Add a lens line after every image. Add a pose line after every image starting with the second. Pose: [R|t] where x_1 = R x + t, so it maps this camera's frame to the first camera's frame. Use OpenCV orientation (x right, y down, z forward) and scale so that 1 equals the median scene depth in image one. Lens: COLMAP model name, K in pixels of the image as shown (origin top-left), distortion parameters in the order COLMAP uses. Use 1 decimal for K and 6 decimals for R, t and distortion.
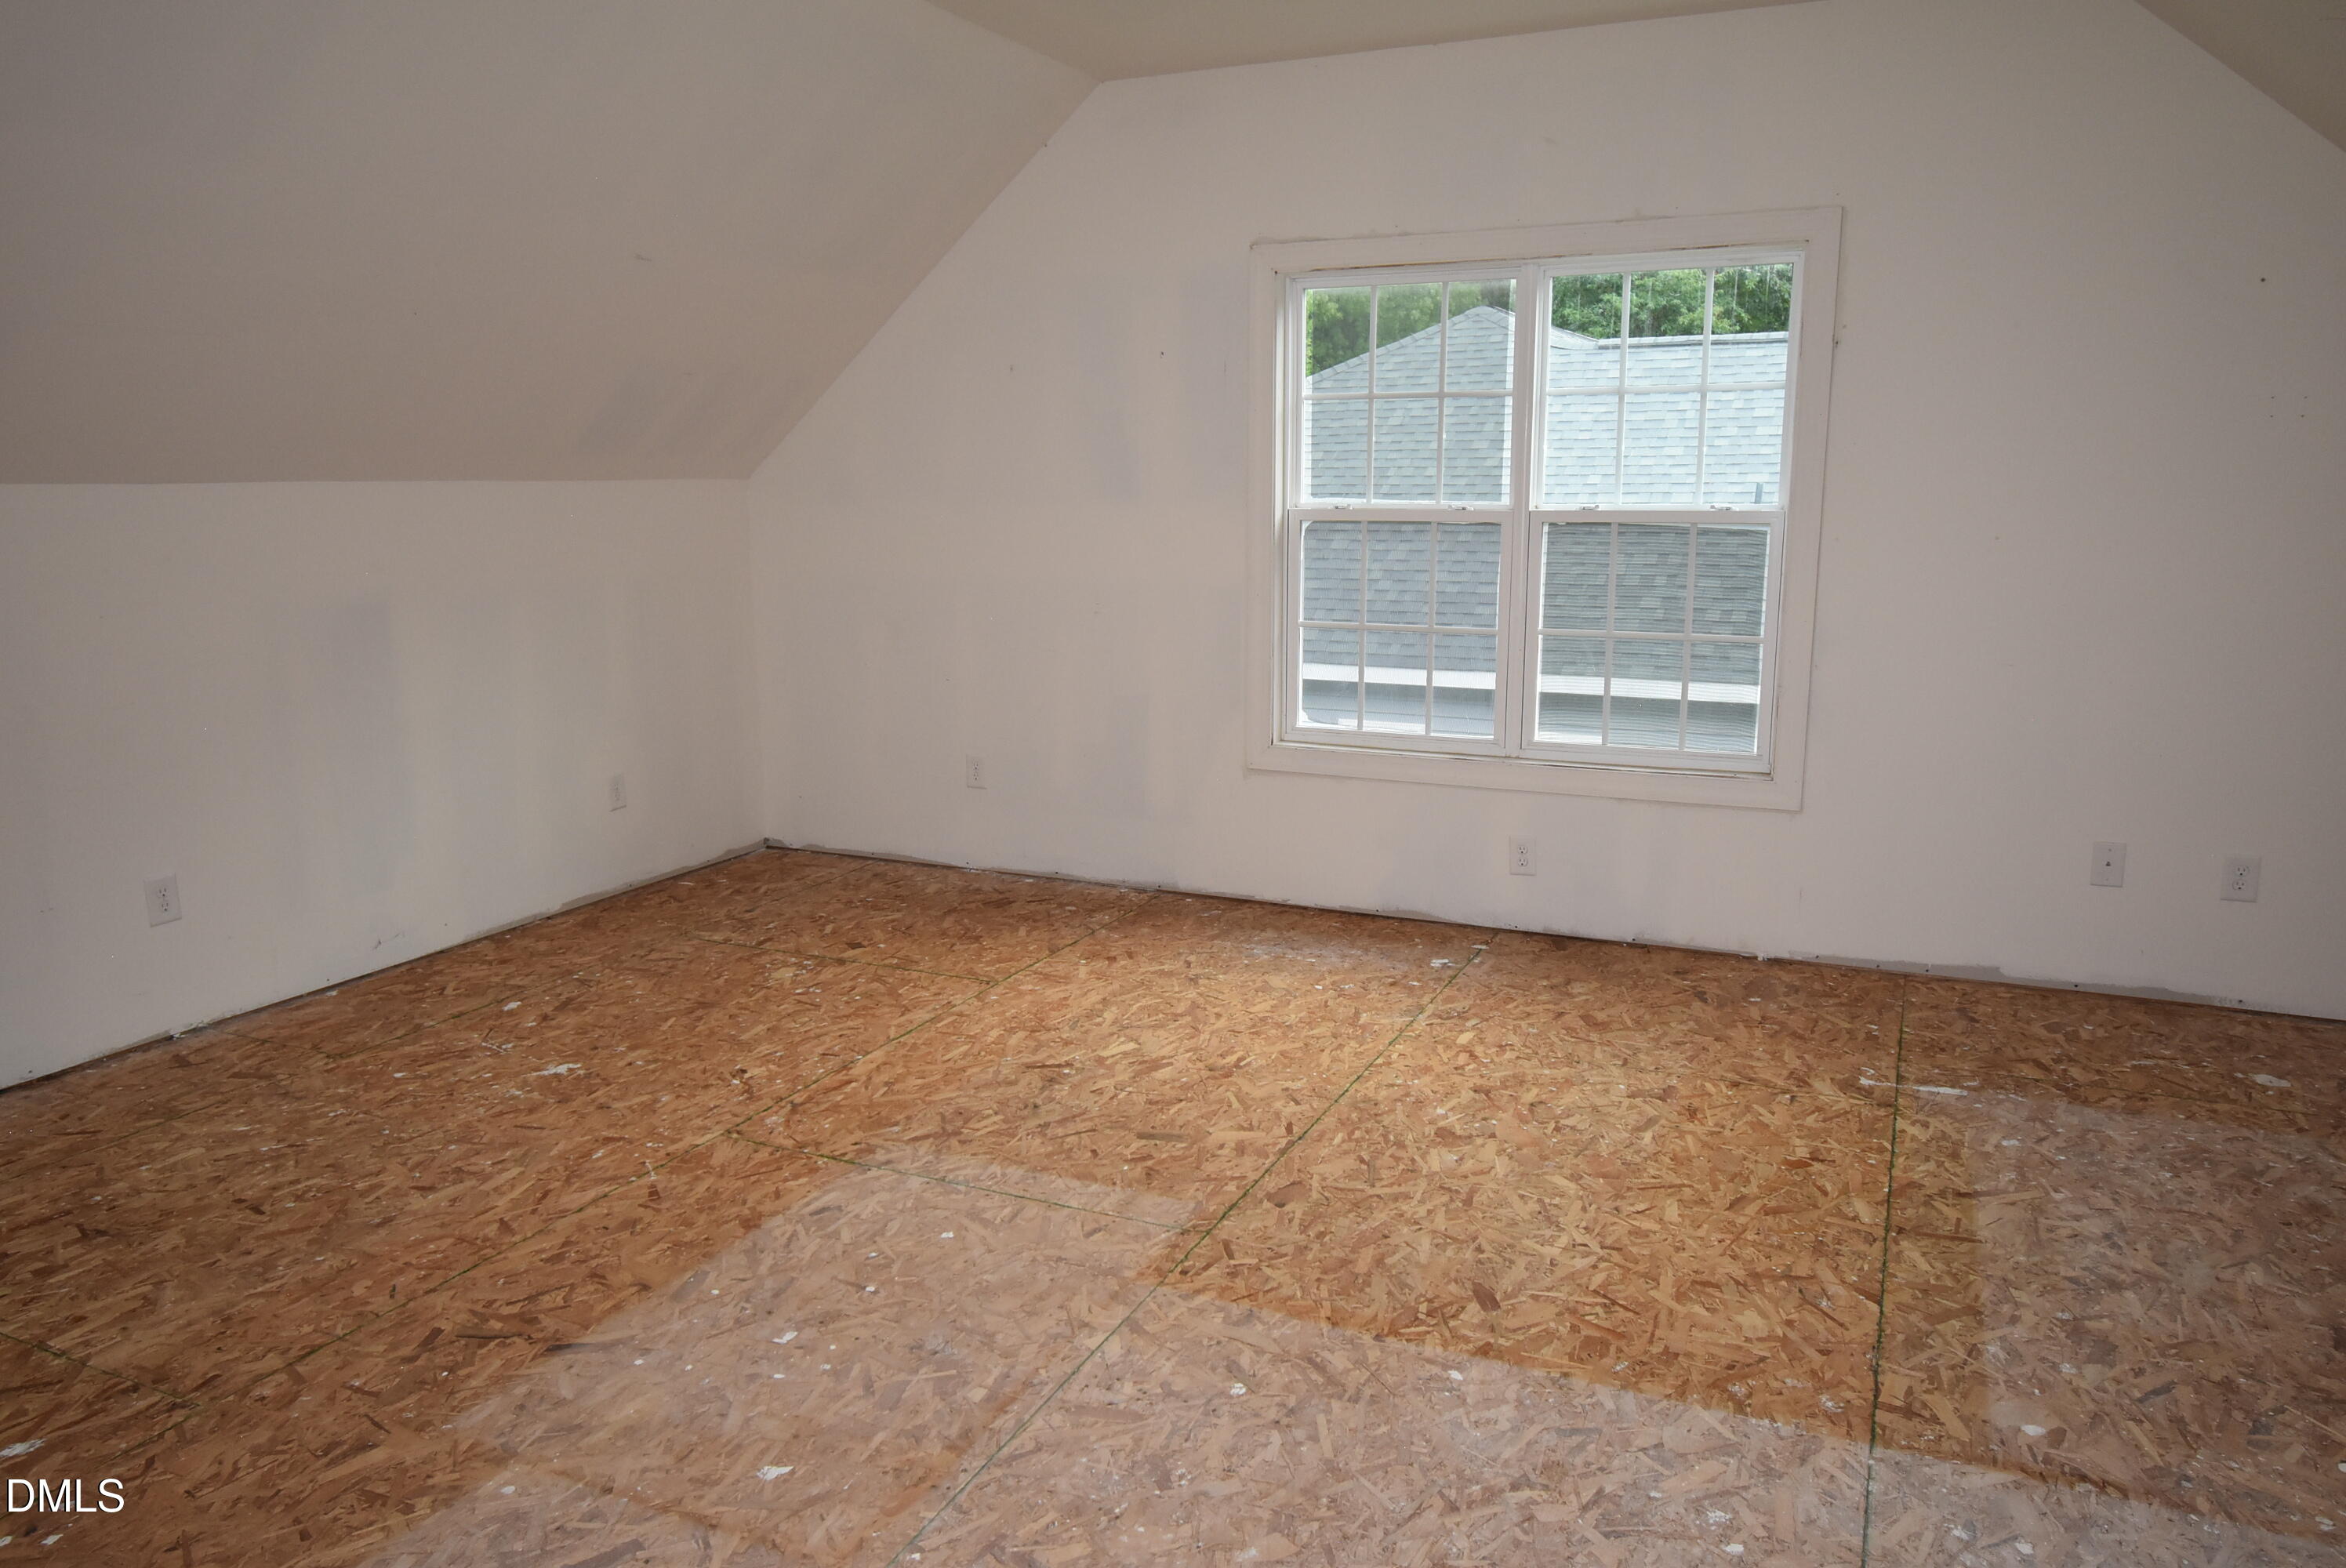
lens RADIAL K [[1603.8, 0, 1174.1], [0, 1603.8, 783.4], [0, 0, 1]] dist [-0.000705, -0.011257]
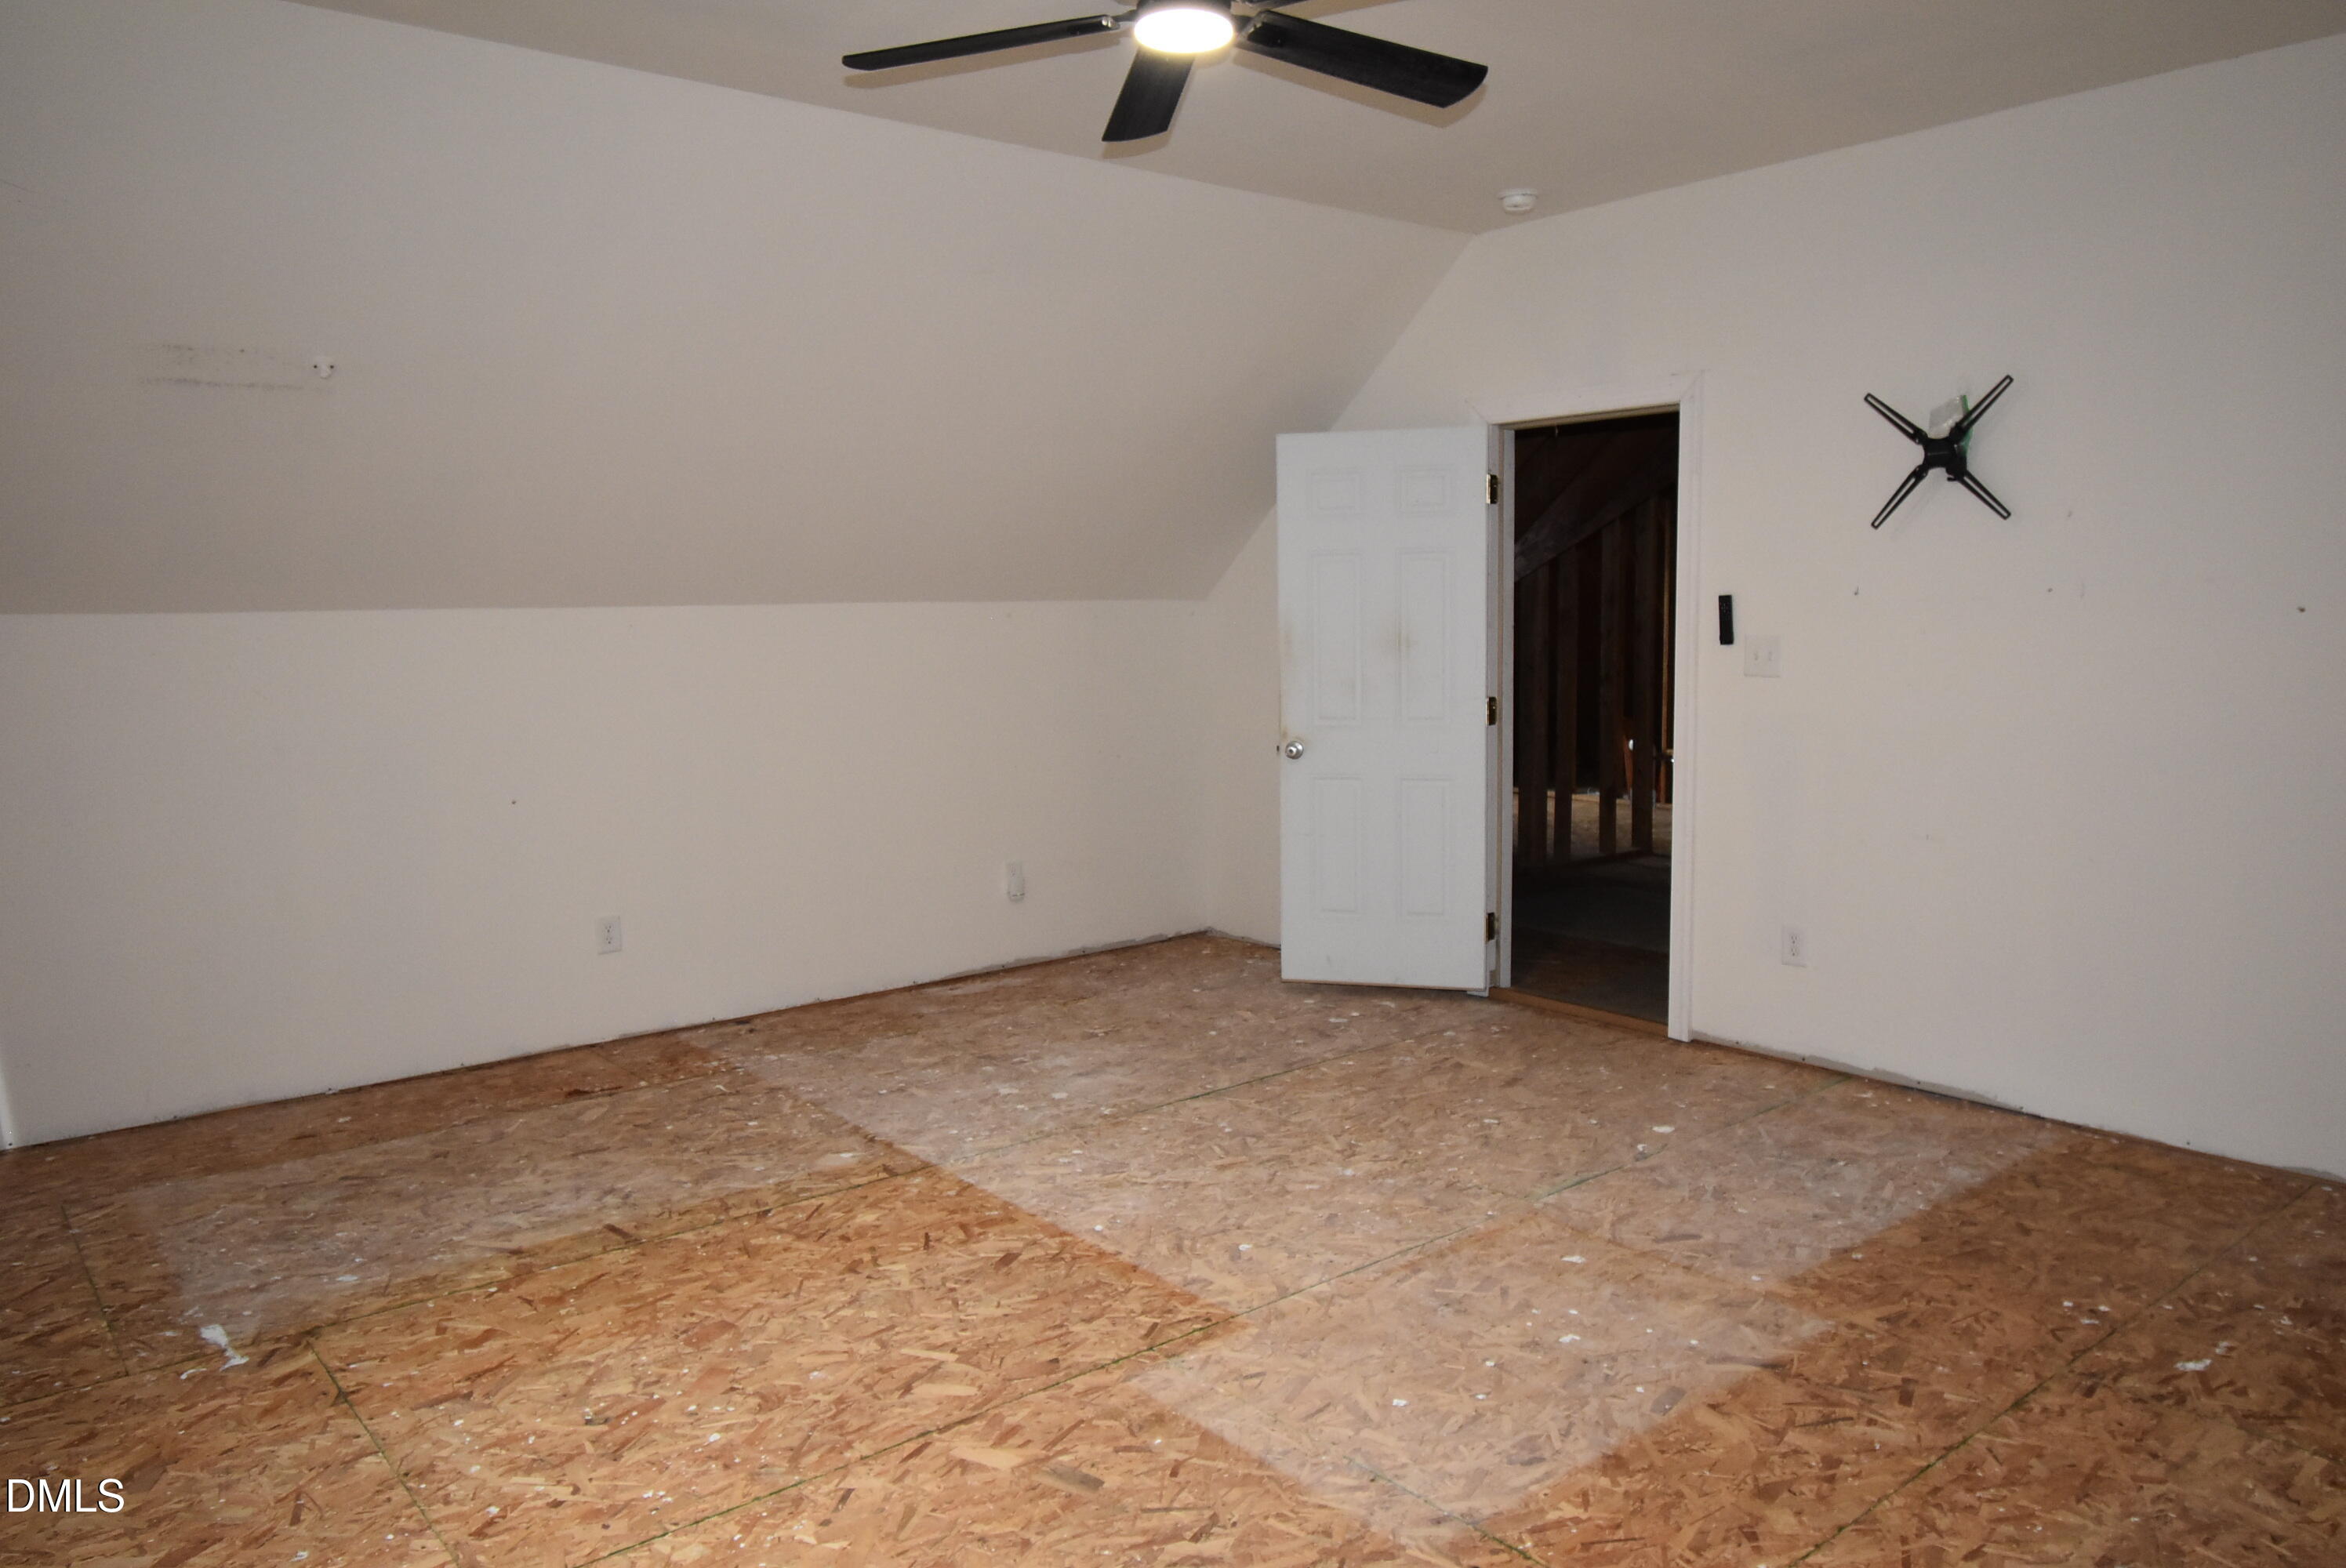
lens RADIAL K [[1603.8, 0, 1173.7], [0, 1603.8, 782.8], [0, 0, 1]] dist [-0.000705, -0.011257]
pose [[-0.896475, -0.031204, 0.441994, -0.455152], [0.100889, 0.956941, 0.272186, -0.355707], [-0.431456, 0.288600, -0.854726, 1.873226]]
